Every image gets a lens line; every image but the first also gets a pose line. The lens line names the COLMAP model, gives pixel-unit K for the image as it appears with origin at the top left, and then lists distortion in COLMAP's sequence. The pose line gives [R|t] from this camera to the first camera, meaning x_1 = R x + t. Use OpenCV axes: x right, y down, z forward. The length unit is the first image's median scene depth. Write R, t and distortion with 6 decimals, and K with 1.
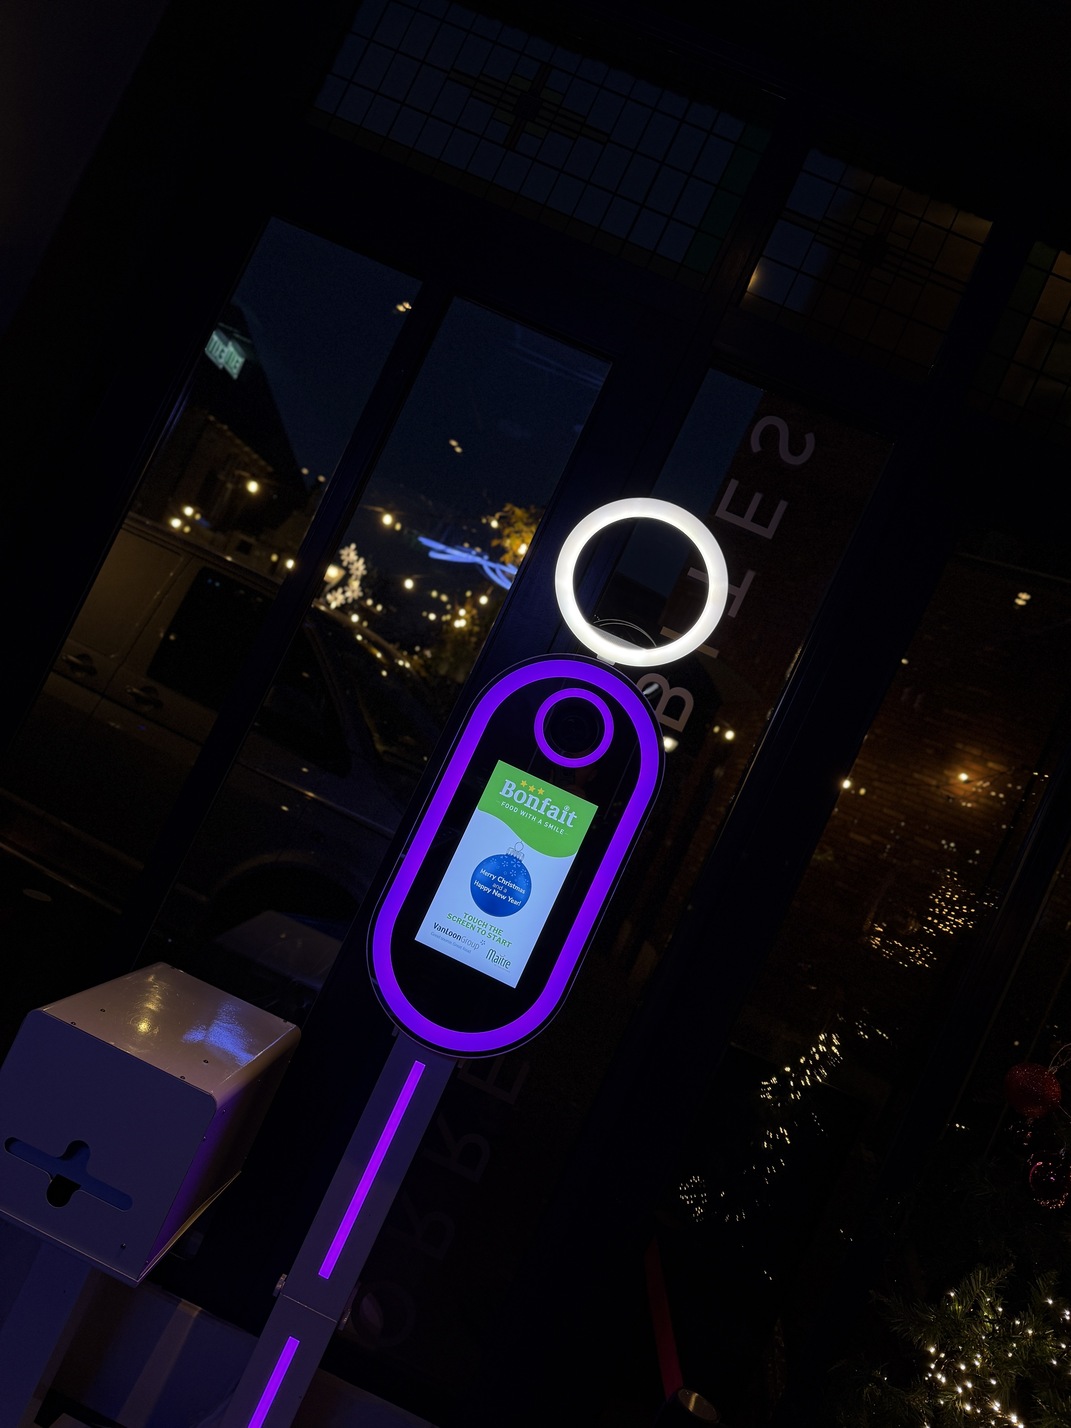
lens RADIAL K [[1011.6, 0, 535.0], [0, 1011.6, 733.4], [0, 0, 1]] dist [0.083716, -0.084484]
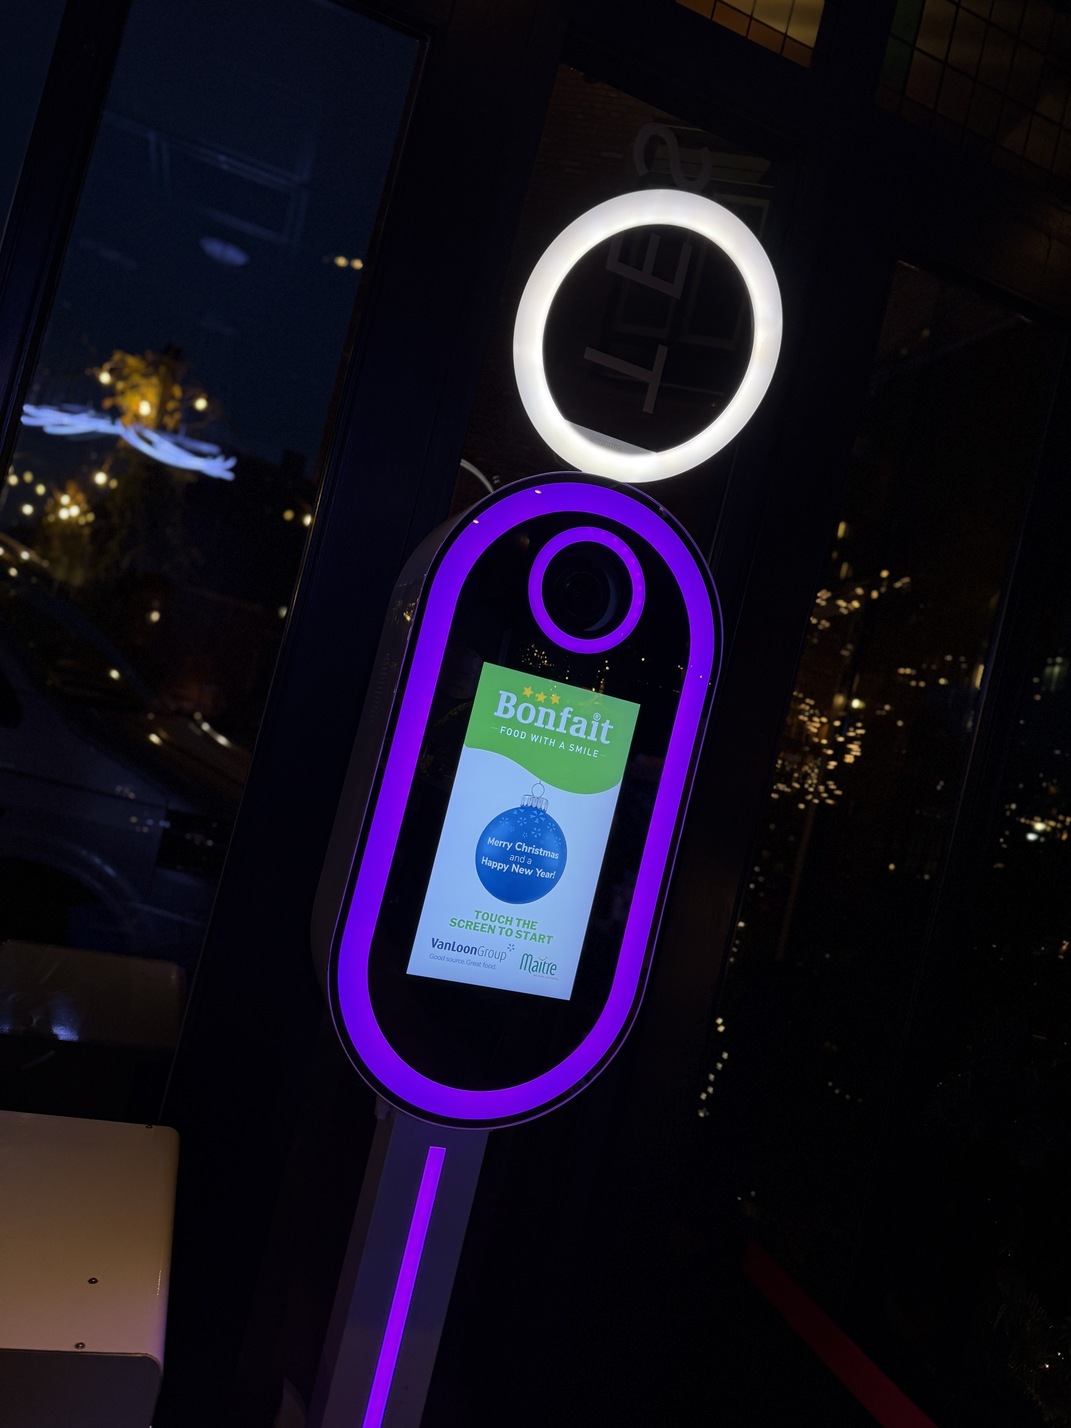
lens RADIAL K [[1011.6, 0, 535.0], [0, 1011.6, 733.4], [0, 0, 1]] dist [0.083716, -0.084484]
pose [[0.922875, -0.202955, 0.327279, -0.218575], [0.158680, 0.974763, 0.157026, -0.023444], [-0.350889, -0.092983, 0.931789, 0.410112]]
